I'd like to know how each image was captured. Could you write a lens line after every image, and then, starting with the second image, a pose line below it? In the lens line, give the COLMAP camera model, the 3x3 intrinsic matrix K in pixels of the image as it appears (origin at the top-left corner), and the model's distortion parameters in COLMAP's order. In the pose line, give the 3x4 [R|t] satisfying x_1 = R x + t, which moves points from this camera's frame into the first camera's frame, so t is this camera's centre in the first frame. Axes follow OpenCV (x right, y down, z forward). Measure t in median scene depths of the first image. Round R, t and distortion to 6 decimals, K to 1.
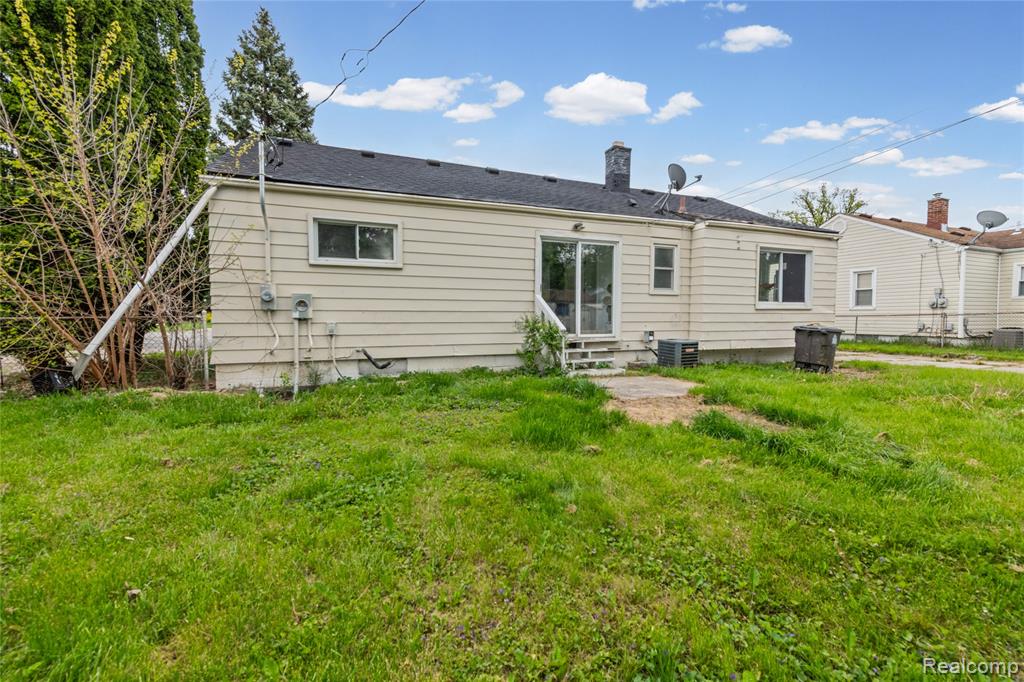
lens RADIAL K [[438.1, 0, 508.1], [0, 438.1, 336.1], [0, 0, 1]] dist [0.010558, -0.001026]
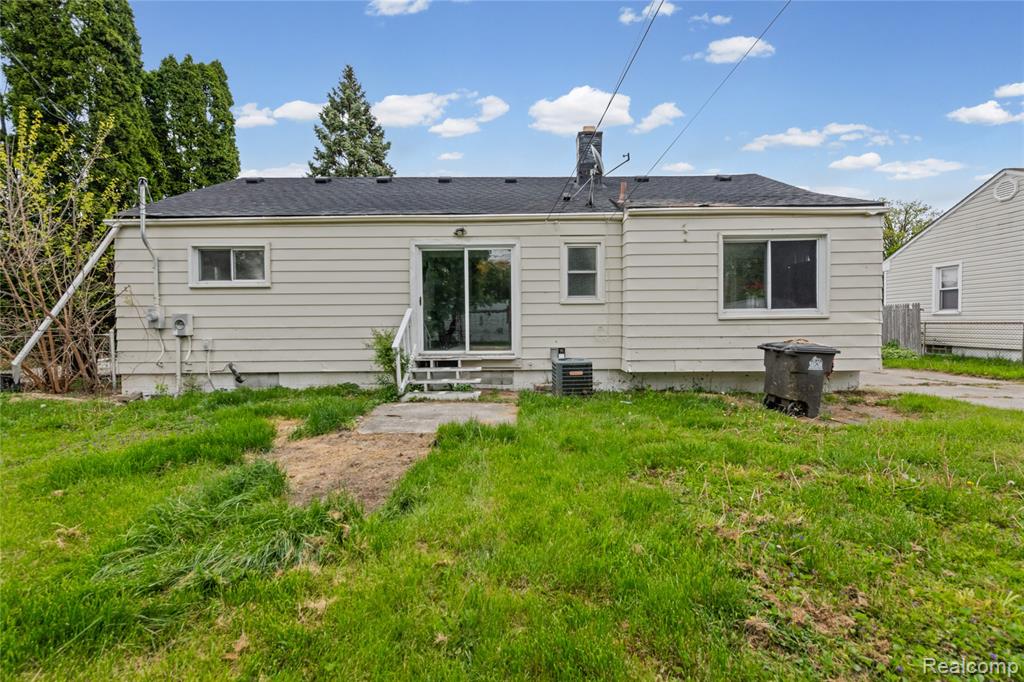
lens RADIAL K [[438.1, 0, 517.0], [0, 438.1, 336.1], [0, 0, 1]] dist [0.010558, -0.001026]
pose [[0.928360, 0.000041, -0.371682, 0.582421], [-0.007713, 0.999787, -0.019153, -0.018201], [0.371602, 0.020647, 0.928163, 0.205230]]
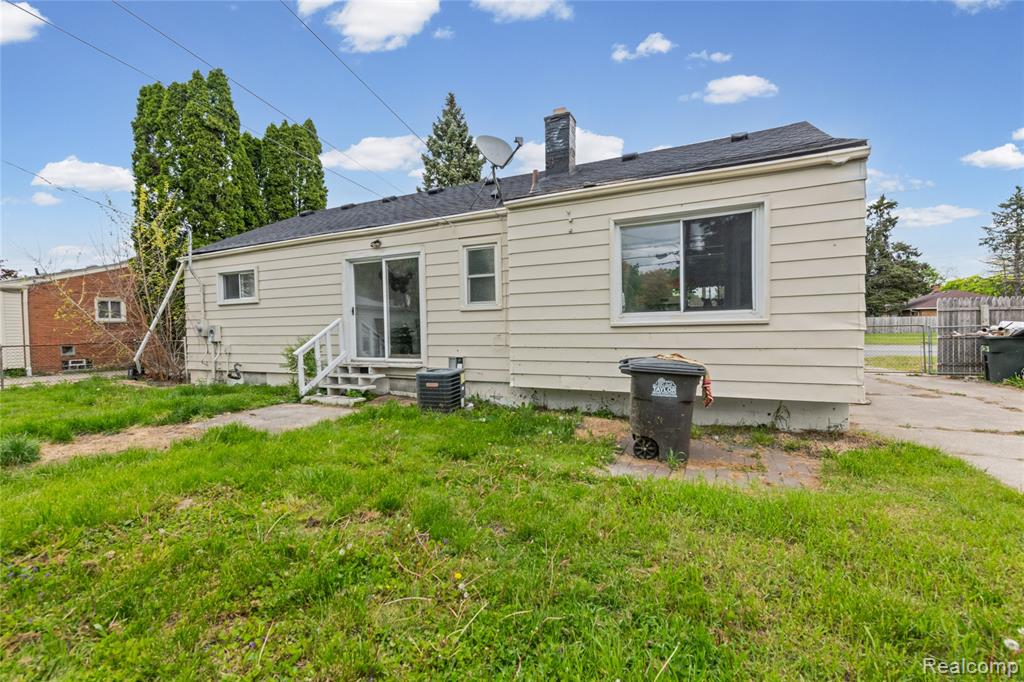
lens RADIAL K [[438.1, 0, 511.9], [0, 438.1, 344.9], [0, 0, 1]] dist [0.010558, -0.001026]
pose [[0.681189, 0.012769, -0.731996, 1.009654], [-0.019830, 0.999803, -0.001013, -0.036897], [0.731839, 0.015206, 0.681308, 0.556929]]
